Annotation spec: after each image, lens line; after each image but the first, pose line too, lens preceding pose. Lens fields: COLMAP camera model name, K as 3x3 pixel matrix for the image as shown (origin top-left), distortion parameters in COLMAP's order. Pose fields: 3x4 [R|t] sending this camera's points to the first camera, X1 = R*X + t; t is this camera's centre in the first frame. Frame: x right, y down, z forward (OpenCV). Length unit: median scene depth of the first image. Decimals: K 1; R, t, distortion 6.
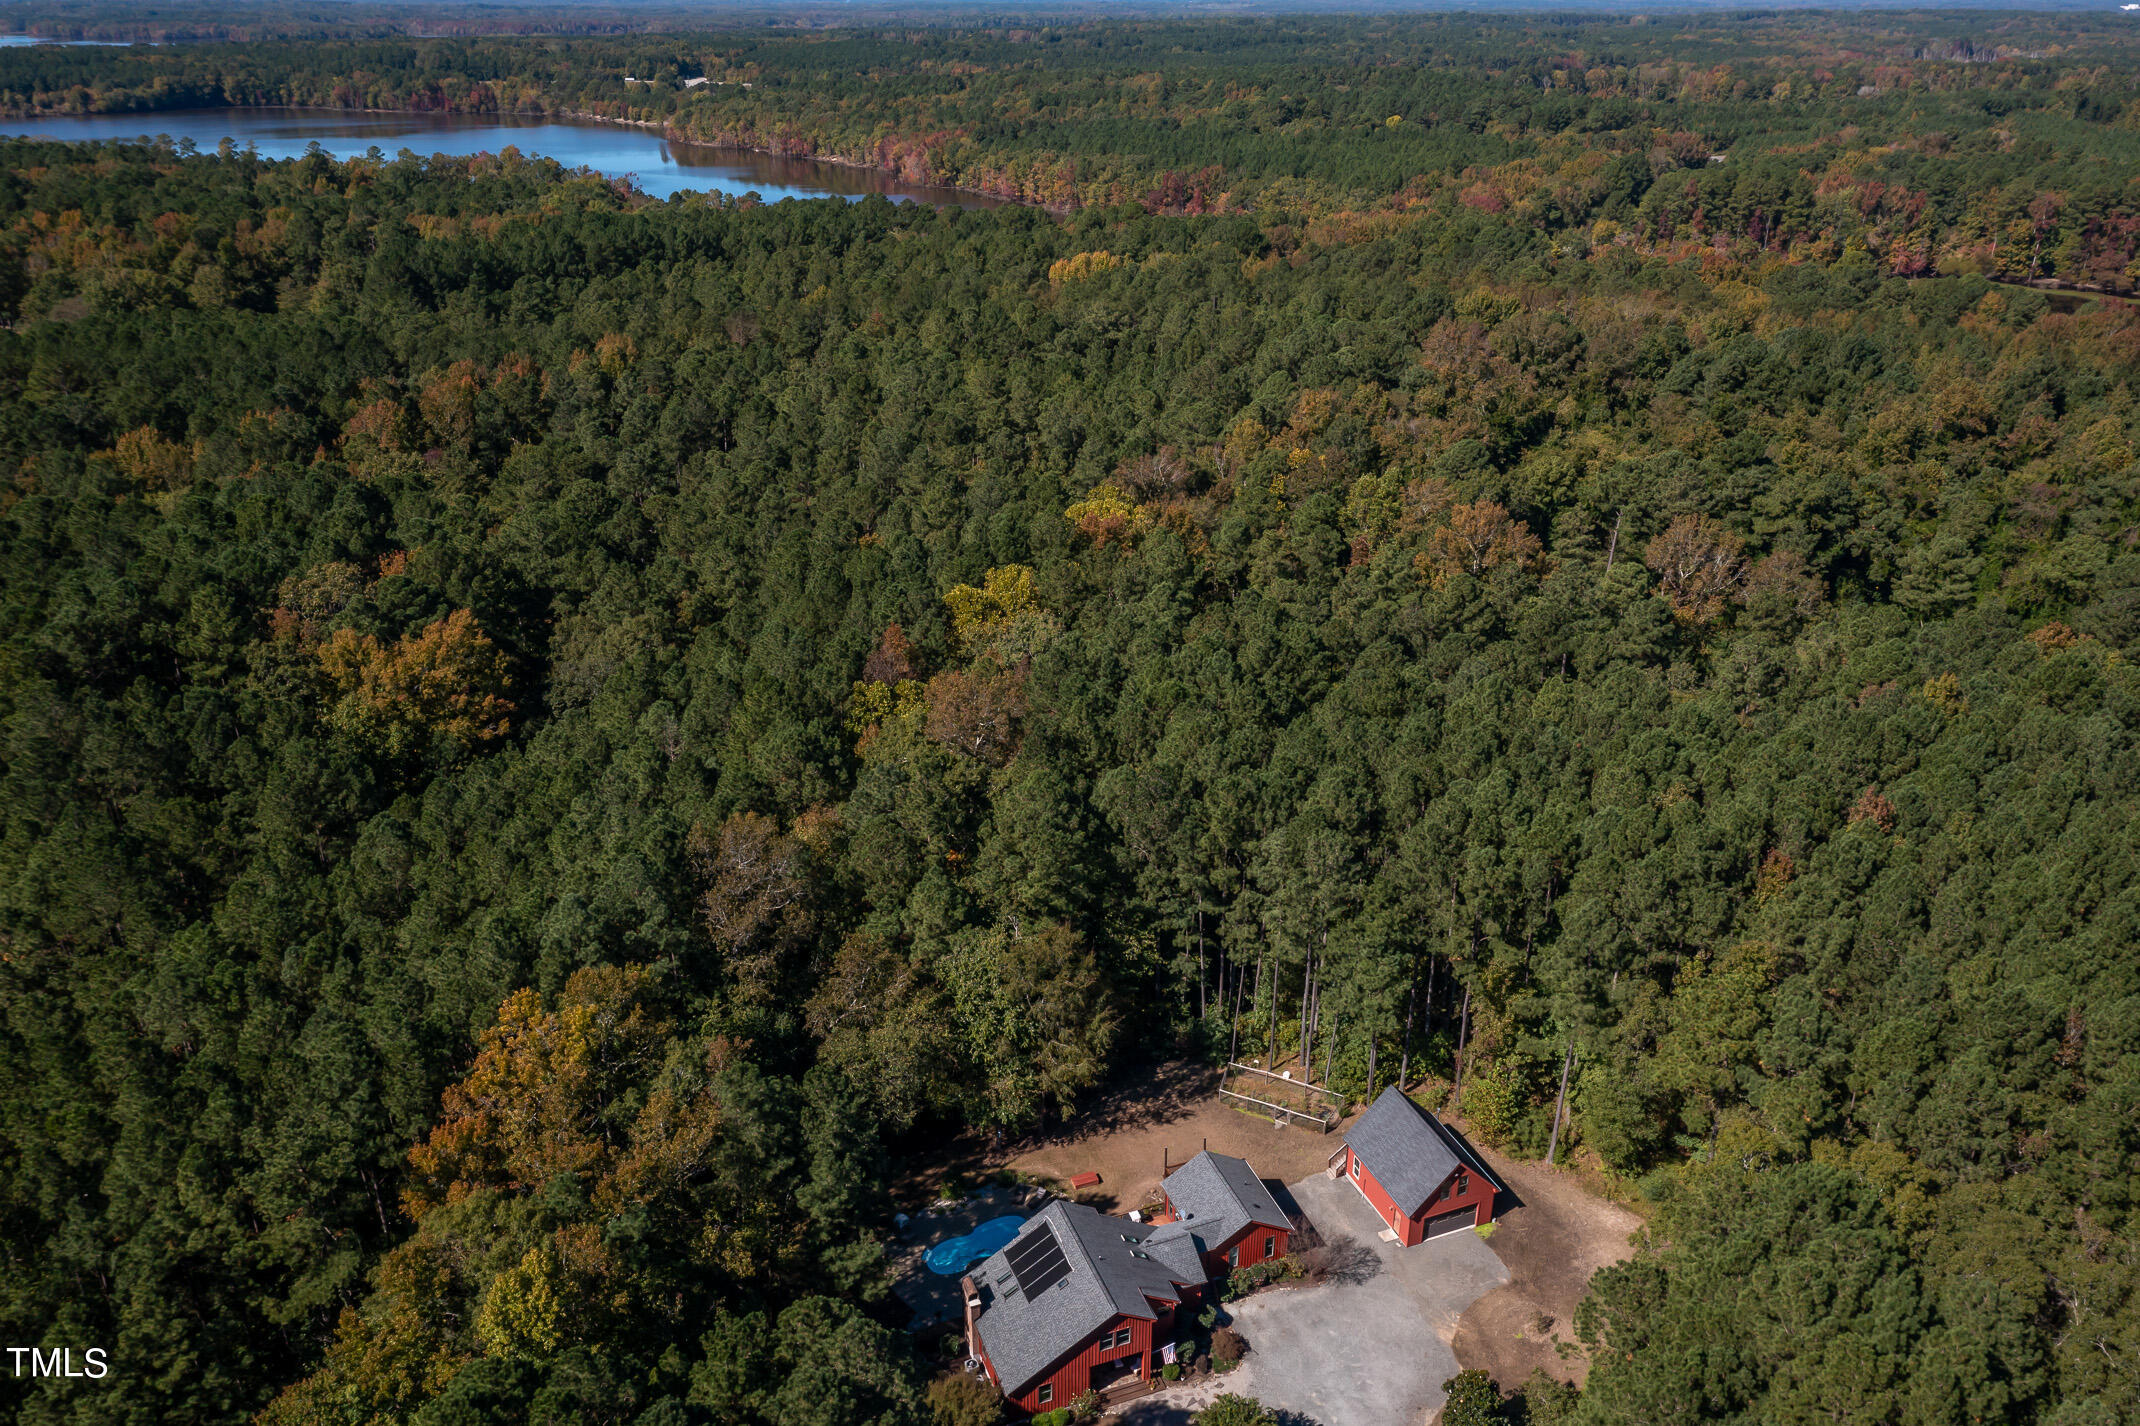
lens RADIAL K [[1739.7, 0, 1070.0], [0, 1739.7, 713.0], [0, 0, 1]] dist [0.000978, -0.000949]
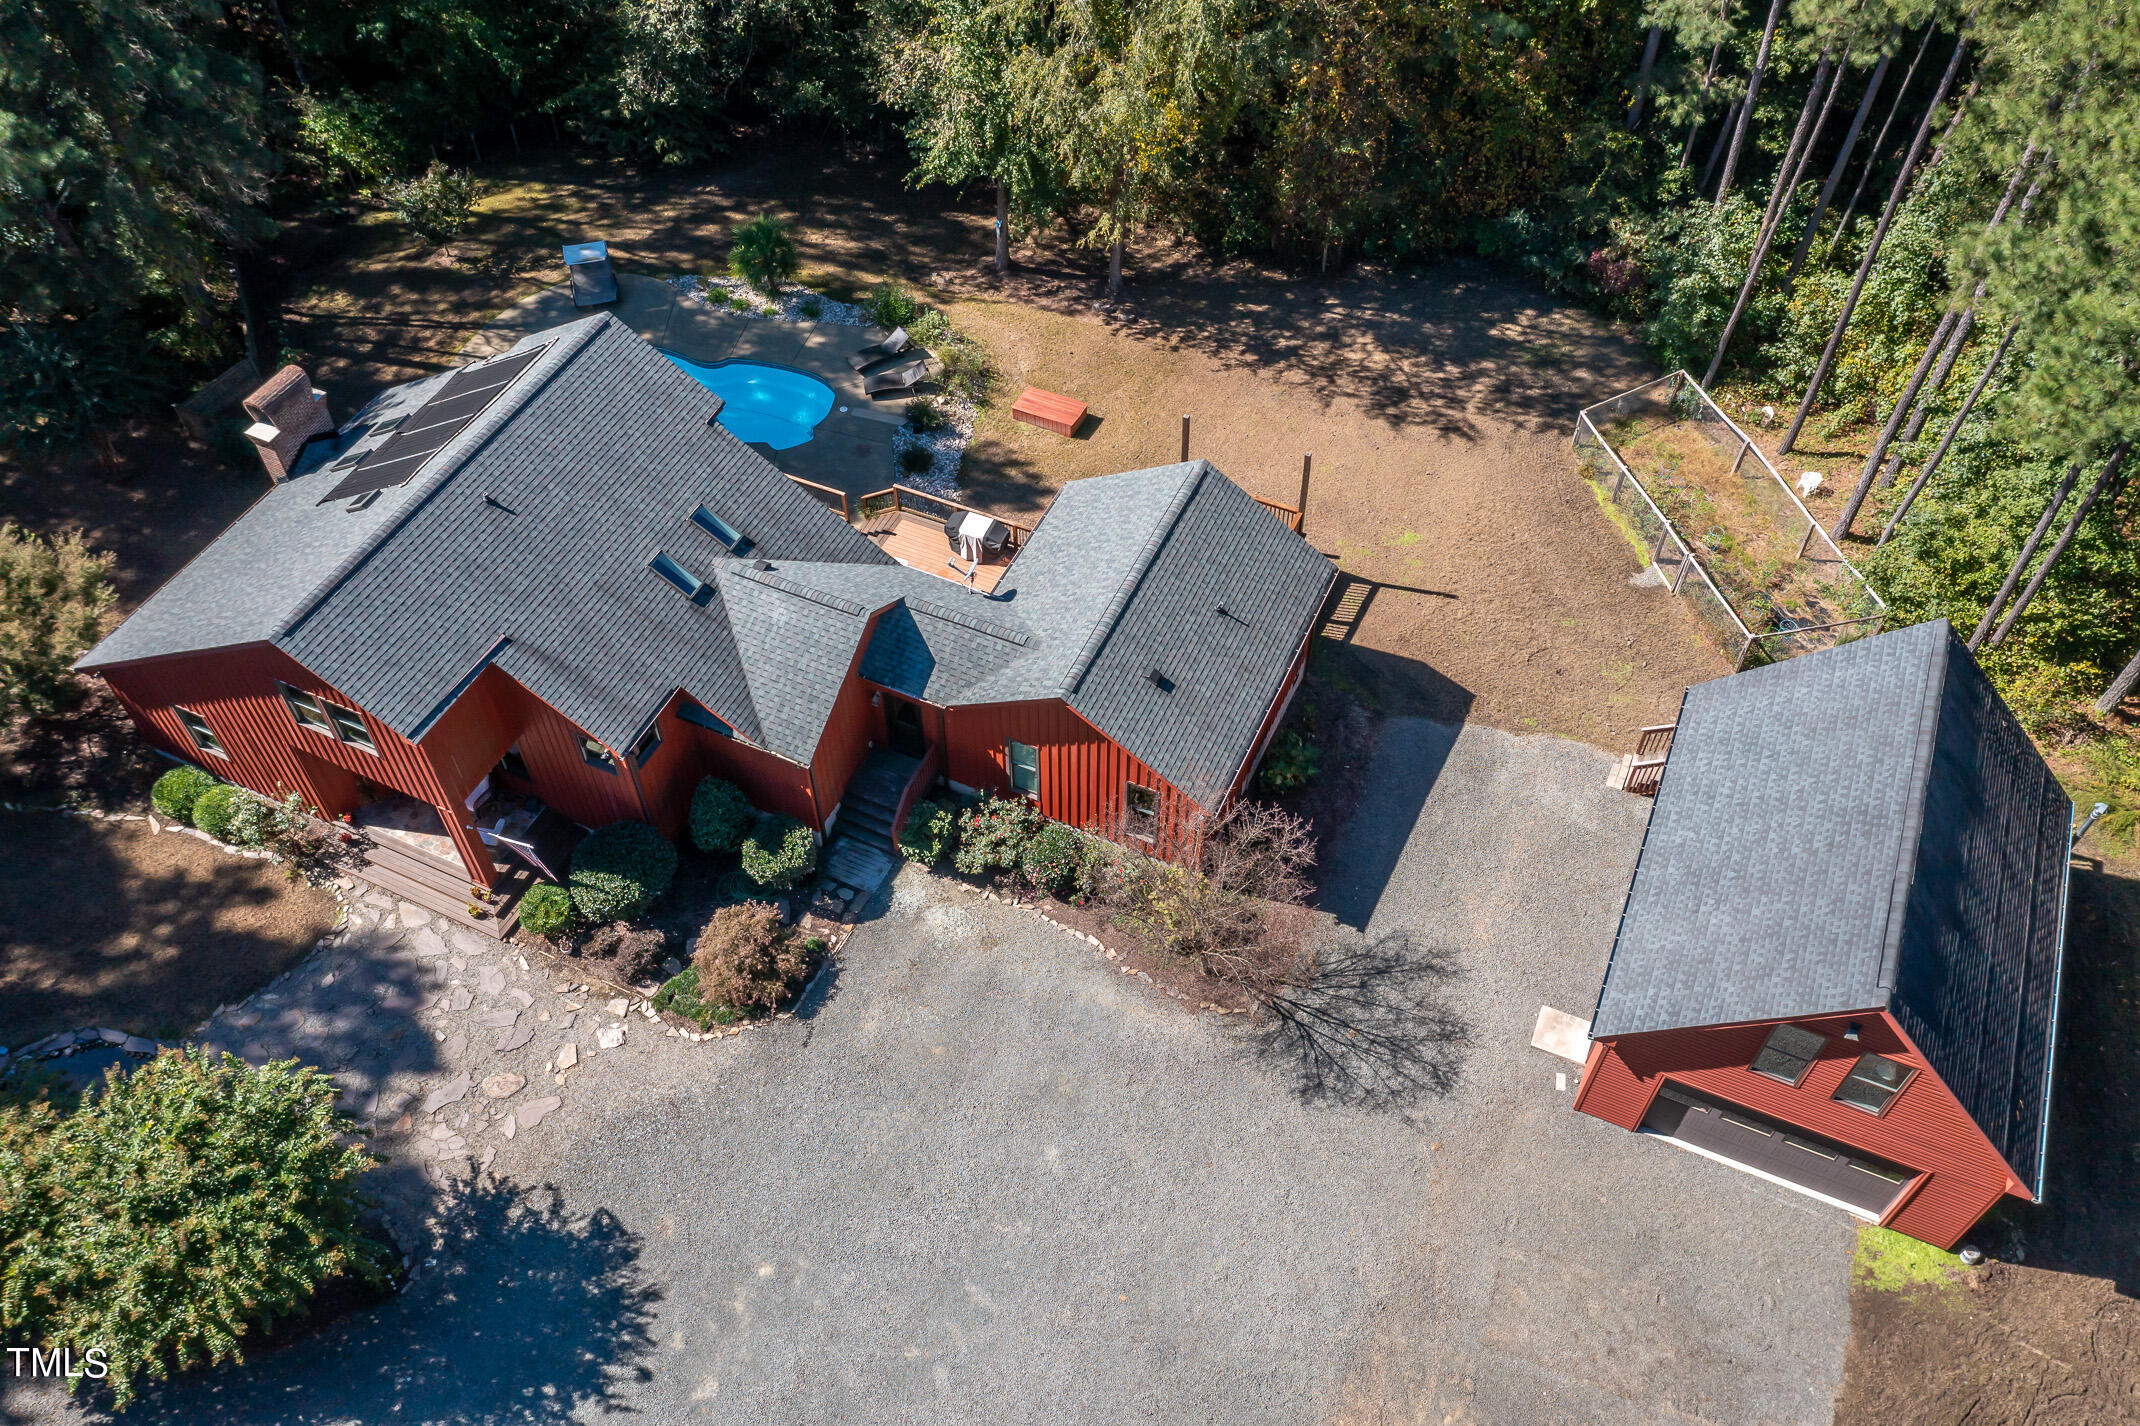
lens RADIAL K [[1739.7, 0, 1070.0], [0, 1739.7, 713.0], [0, 0, 1]] dist [0.000978, -0.000949]
pose [[0.701124, 0.550518, -0.453162, 0.228006], [-0.330159, 0.813948, 0.477999, 0.150572], [0.631998, -0.185521, 0.752437, 0.754618]]
